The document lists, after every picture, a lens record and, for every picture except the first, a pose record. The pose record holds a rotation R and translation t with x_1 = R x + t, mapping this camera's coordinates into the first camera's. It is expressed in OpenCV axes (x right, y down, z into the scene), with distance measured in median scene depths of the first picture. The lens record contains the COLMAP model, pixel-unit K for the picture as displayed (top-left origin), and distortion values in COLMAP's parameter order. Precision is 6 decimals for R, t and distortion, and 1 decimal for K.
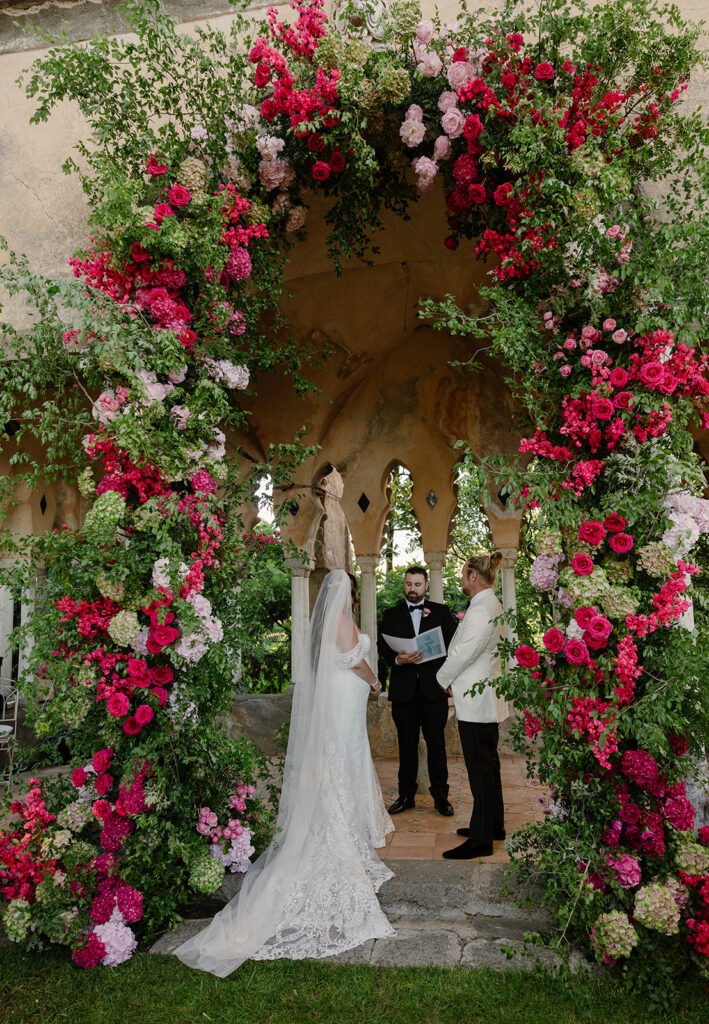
lens RADIAL K [[727.5, 0, 354.3], [0, 727.5, 530.2], [0, 0, 1]] dist [-0.007090, 0.000768]
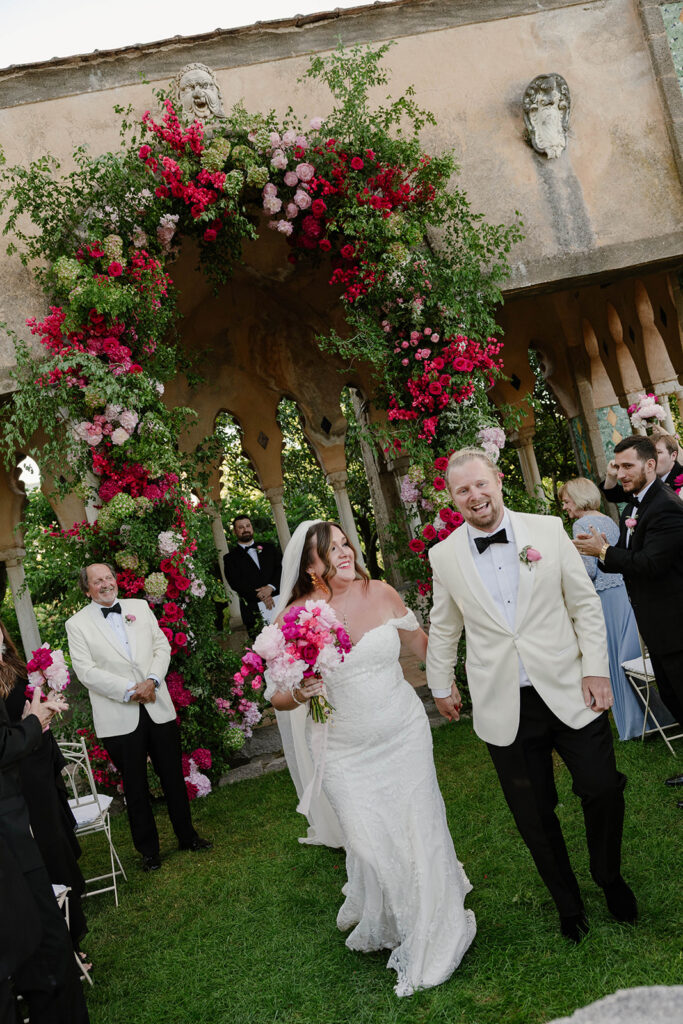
lens RADIAL K [[950.0, 0, 348.0], [0, 950.0, 512.8], [0, 0, 1]] dist [-0.012073, 0.000000]
pose [[0.937618, -0.195387, 0.287571, -0.483578], [0.173441, 0.979737, 0.100172, -0.132023], [-0.301316, -0.044046, 0.952506, -0.935985]]
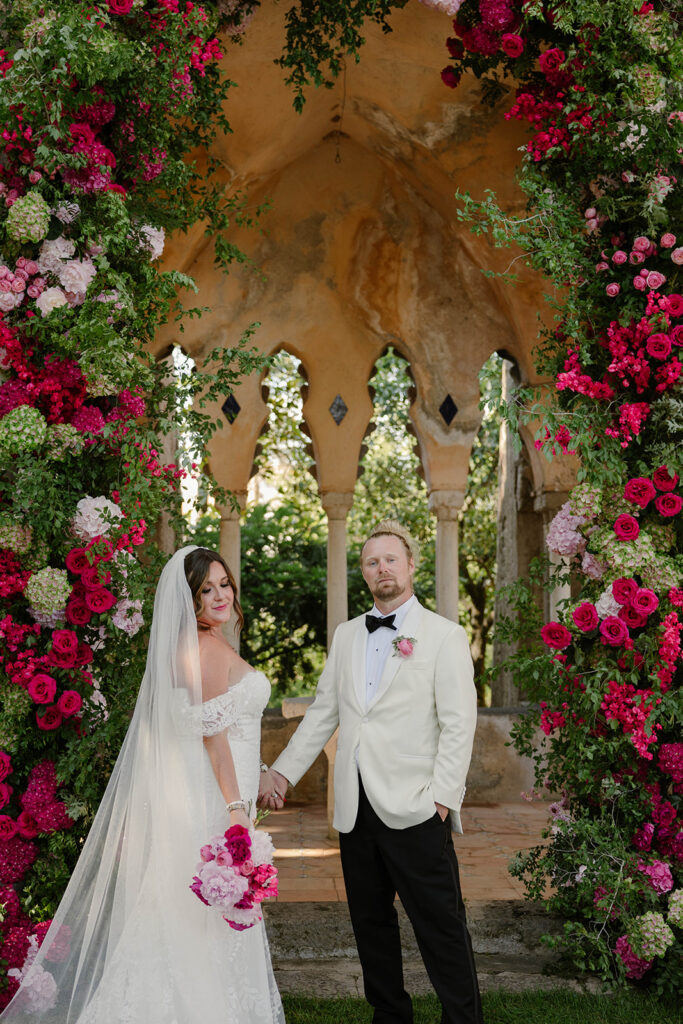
lens RADIAL K [[1391.5, 0, 349.8], [0, 1391.5, 508.1], [0, 0, 1]] dist [-0.001869, 0.000000]
pose [[0.977698, 0.038059, 0.206539, -0.318101], [-0.049064, 0.997621, 0.048422, -0.037088], [-0.204205, -0.057476, 0.977239, -0.490256]]
